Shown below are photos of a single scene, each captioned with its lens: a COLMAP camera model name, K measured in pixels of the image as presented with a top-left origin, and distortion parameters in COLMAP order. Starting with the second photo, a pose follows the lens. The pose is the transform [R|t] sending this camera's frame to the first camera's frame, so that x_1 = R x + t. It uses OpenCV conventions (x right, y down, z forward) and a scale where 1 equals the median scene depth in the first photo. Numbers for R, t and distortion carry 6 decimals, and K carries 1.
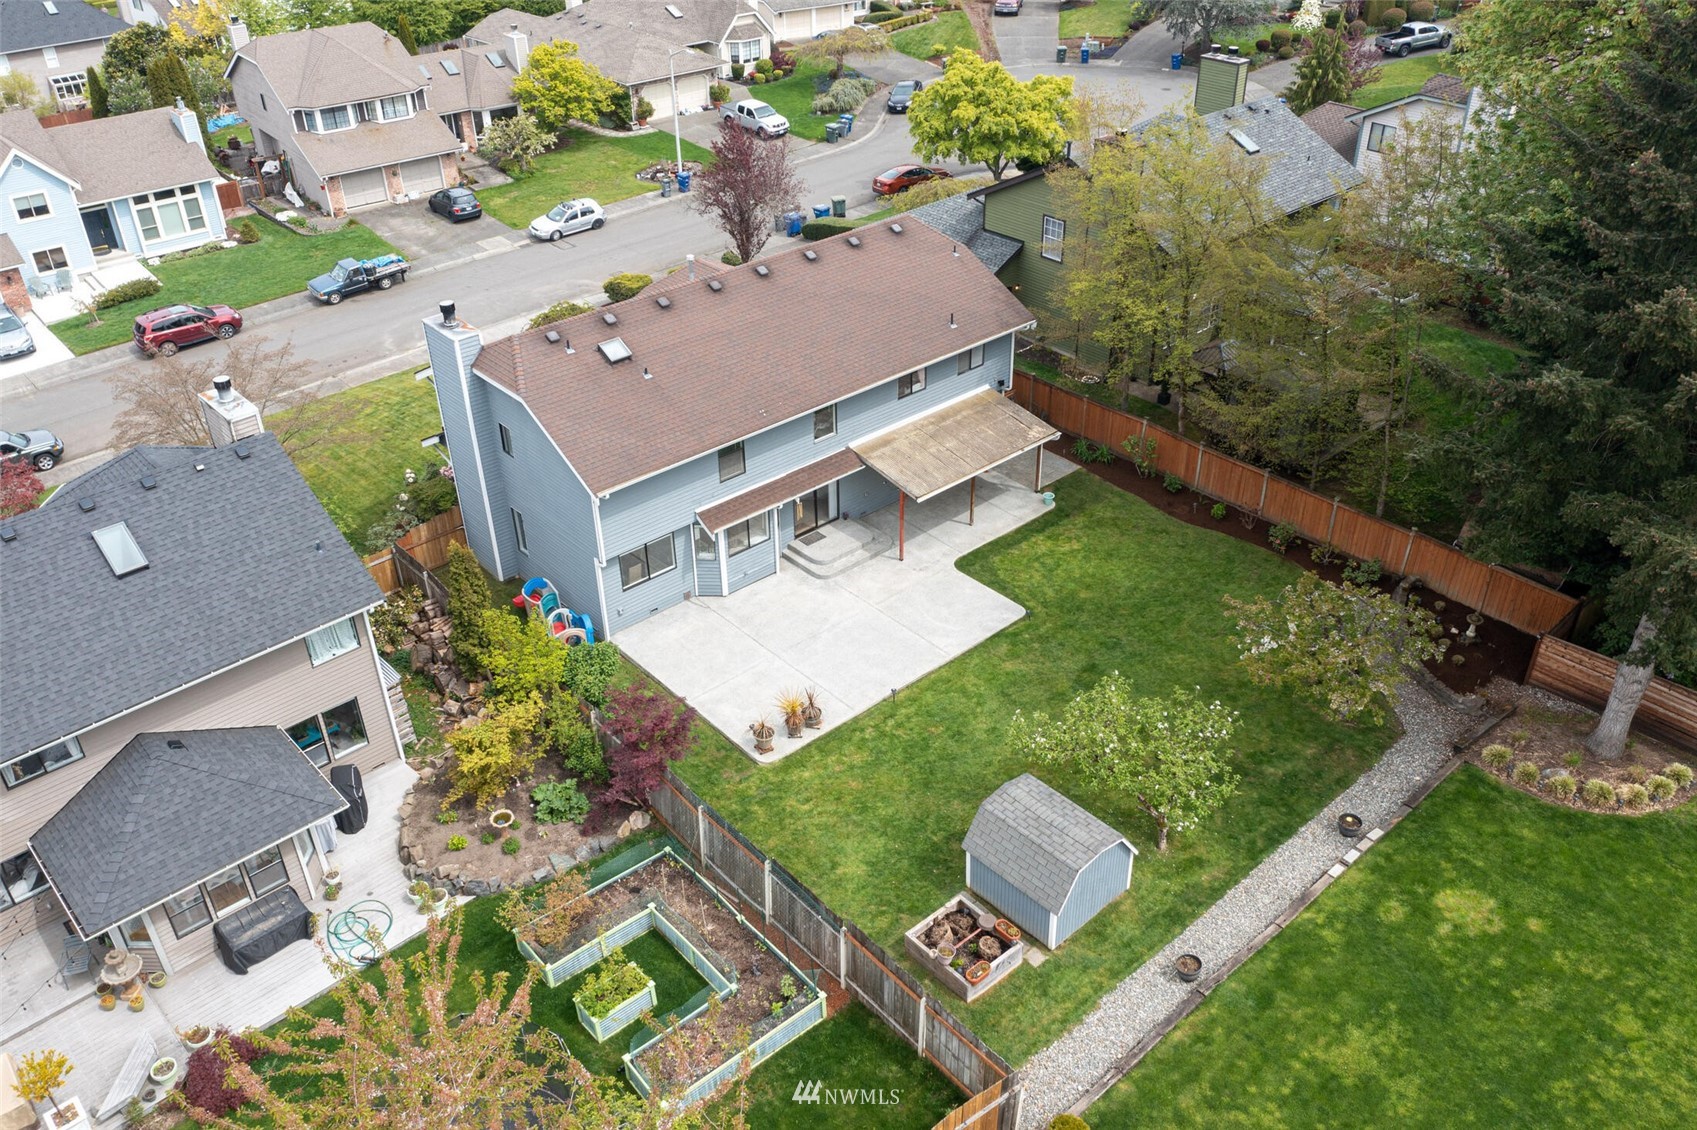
lens RADIAL K [[1321.1, 0, 848.5], [0, 1321.1, 565.0], [0, 0, 1]] dist [0.000100, -0.001646]
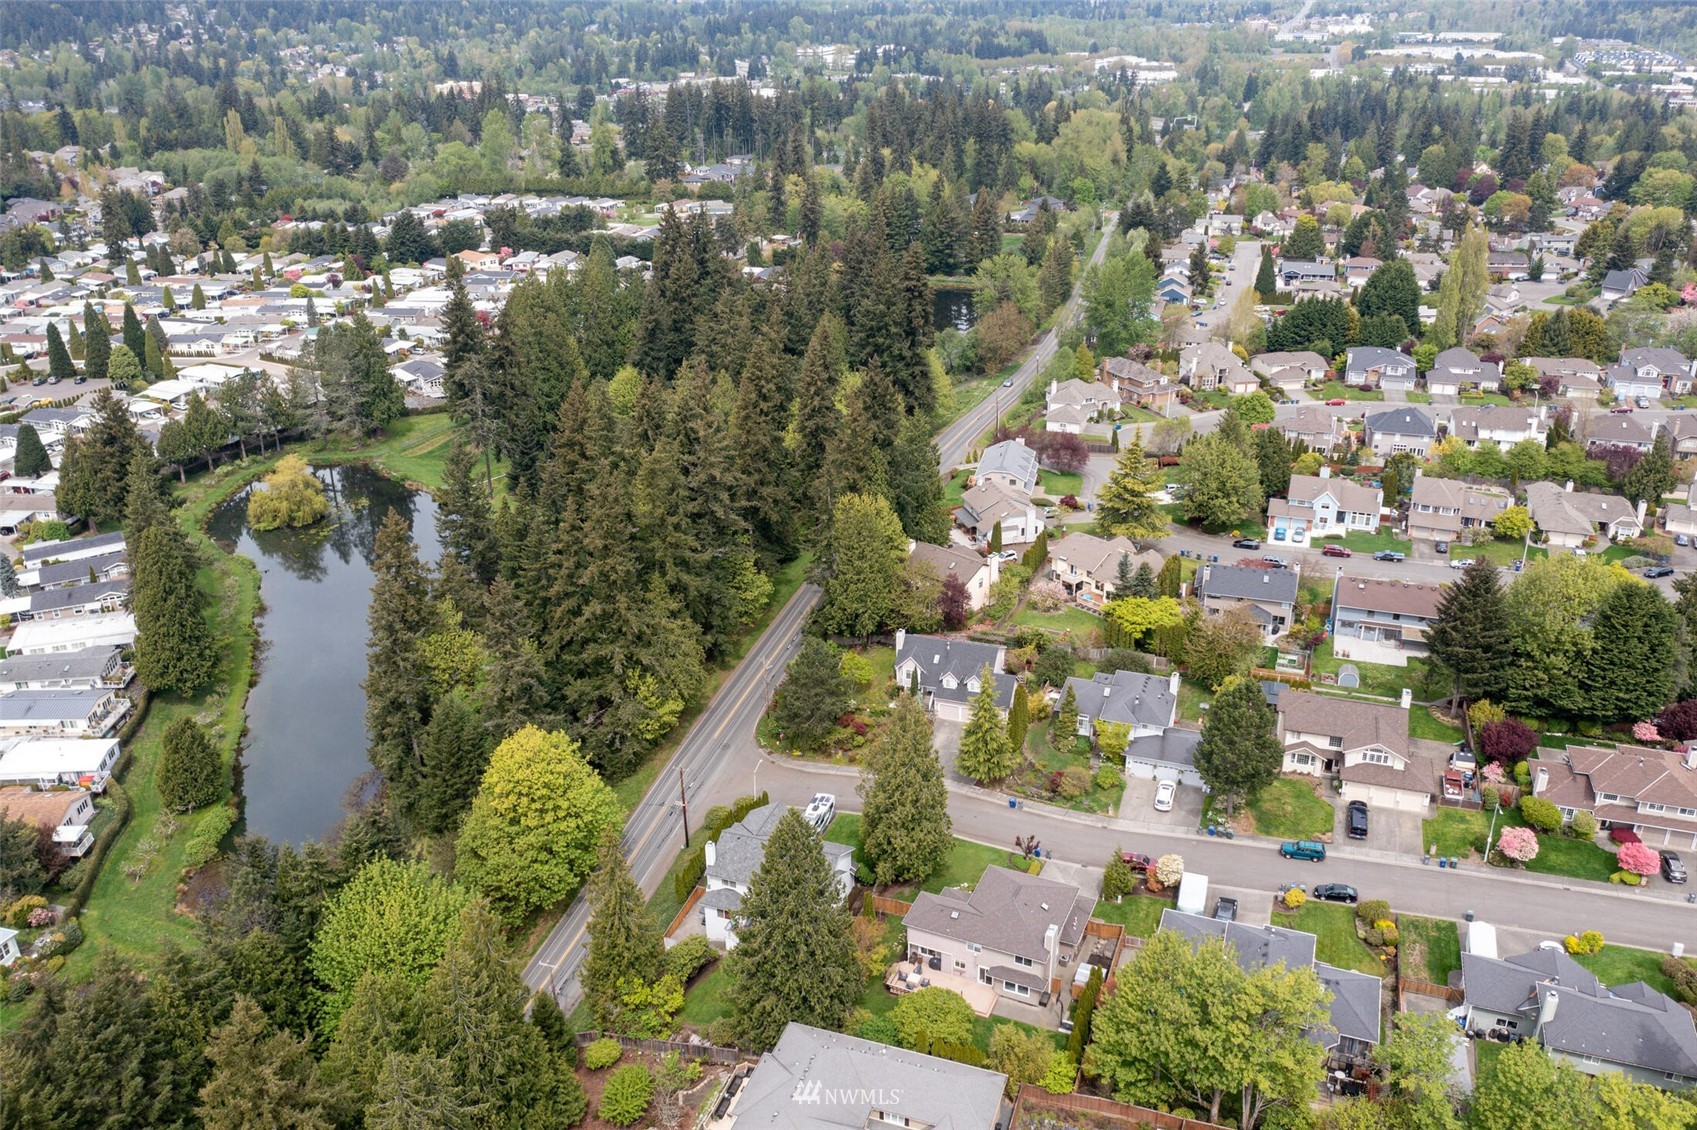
lens RADIAL K [[1321.1, 0, 848.5], [0, 1321.1, 565.0], [0, 0, 1]] dist [0.000100, -0.001646]
pose [[0.488289, 0.365689, -0.792367, 1.640370], [-0.471797, 0.874458, 0.112834, 0.074517], [0.734153, 0.318740, 0.599519, -2.038331]]
